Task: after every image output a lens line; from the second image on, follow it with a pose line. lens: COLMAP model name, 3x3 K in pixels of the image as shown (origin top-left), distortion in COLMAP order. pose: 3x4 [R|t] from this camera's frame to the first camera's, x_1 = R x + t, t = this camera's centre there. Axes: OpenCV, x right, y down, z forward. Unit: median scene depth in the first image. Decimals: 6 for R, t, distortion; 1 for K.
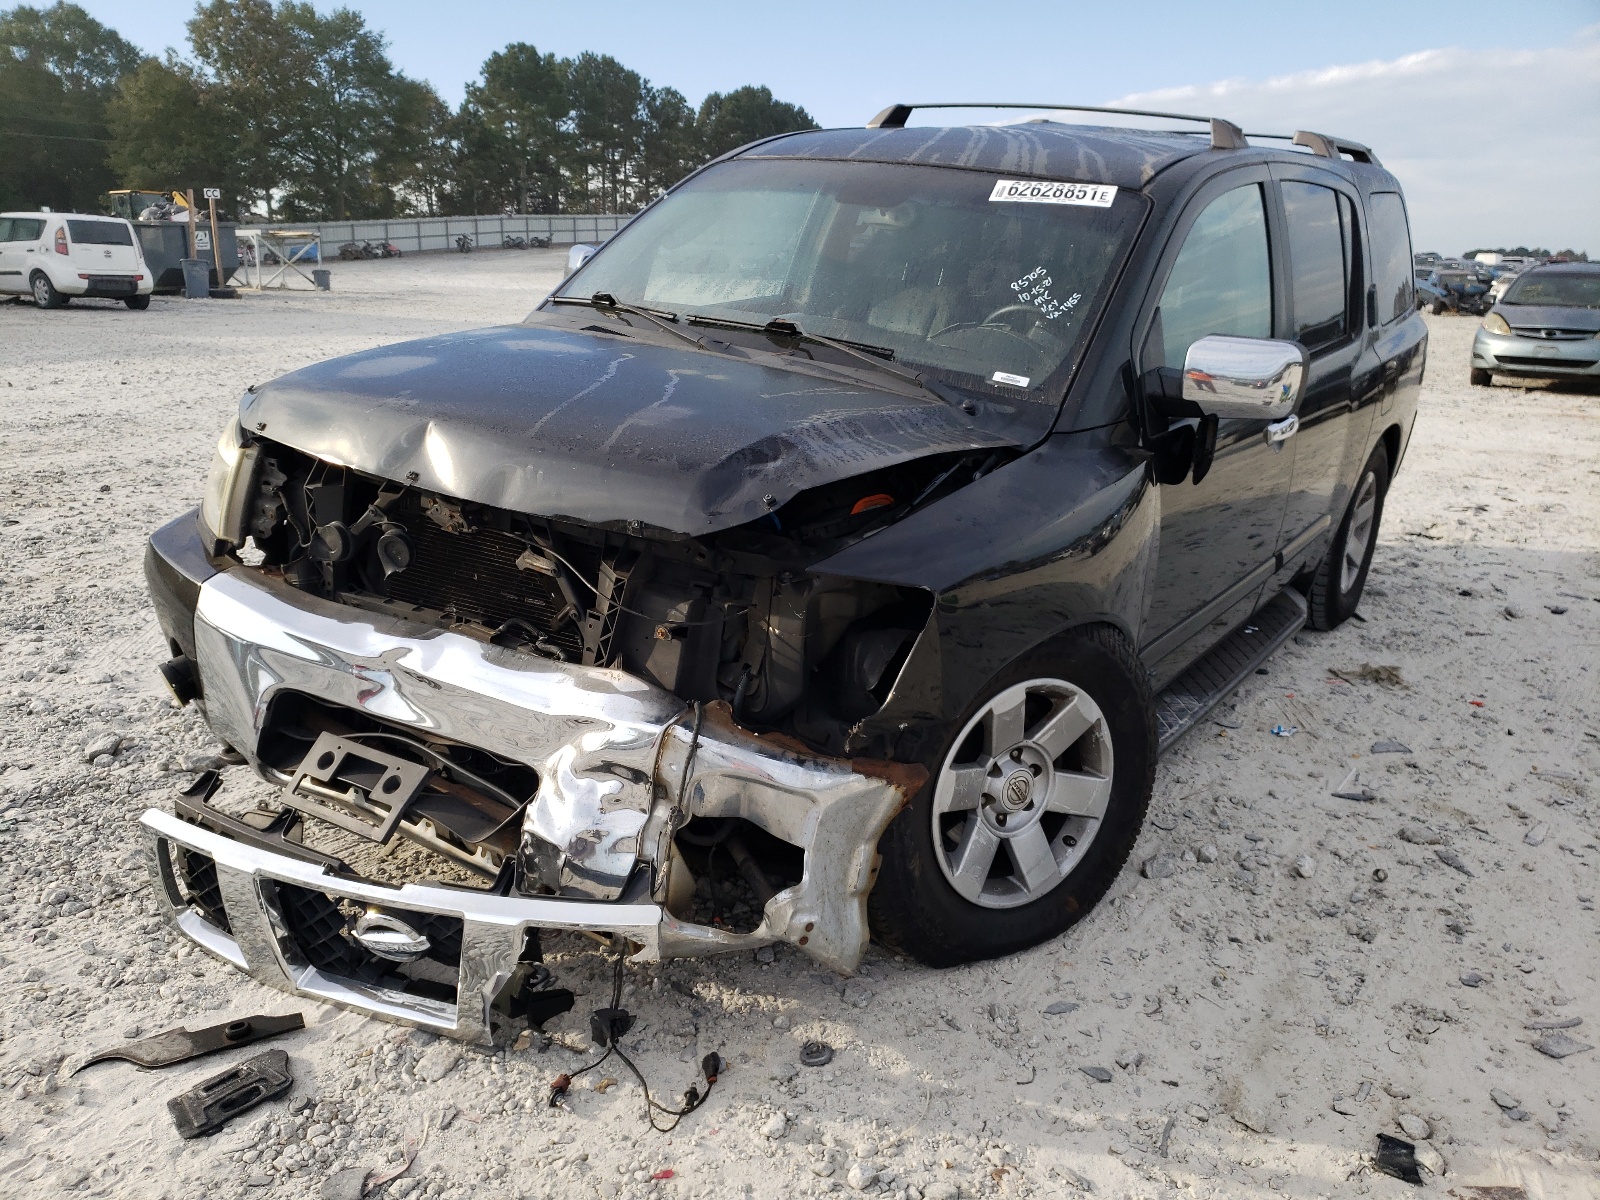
lens RADIAL K [[1227.6, 0, 800.0], [0, 1227.6, 600.0], [0, 0, 1]] dist [0.036182, -0.039609]
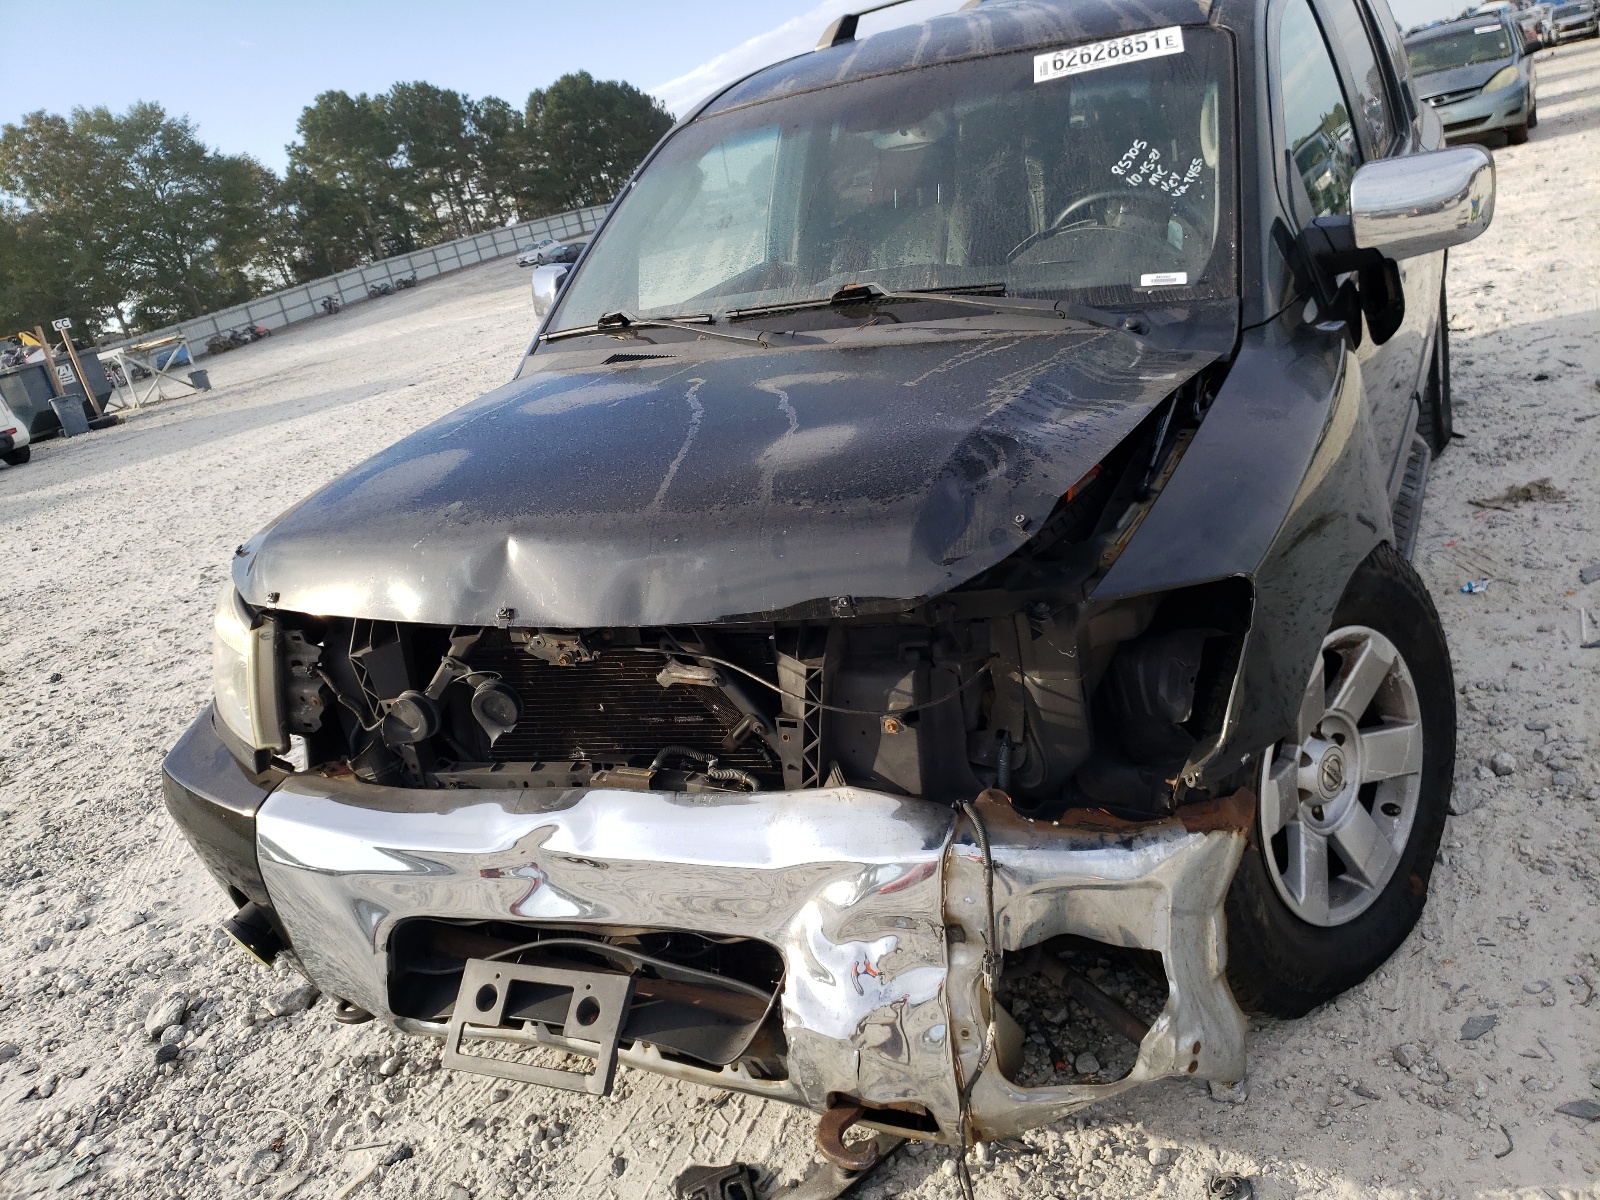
lens RADIAL K [[1208.2, 0, 800.9], [0, 1208.2, 551.5], [0, 0, 1]] dist [0.017636, 0.005384]
pose [[0.959700, -0.276683, 0.049222, -0.119798], [0.276489, 0.960956, 0.010844, -0.068524], [-0.050300, 0.003202, 0.998729, 0.181240]]
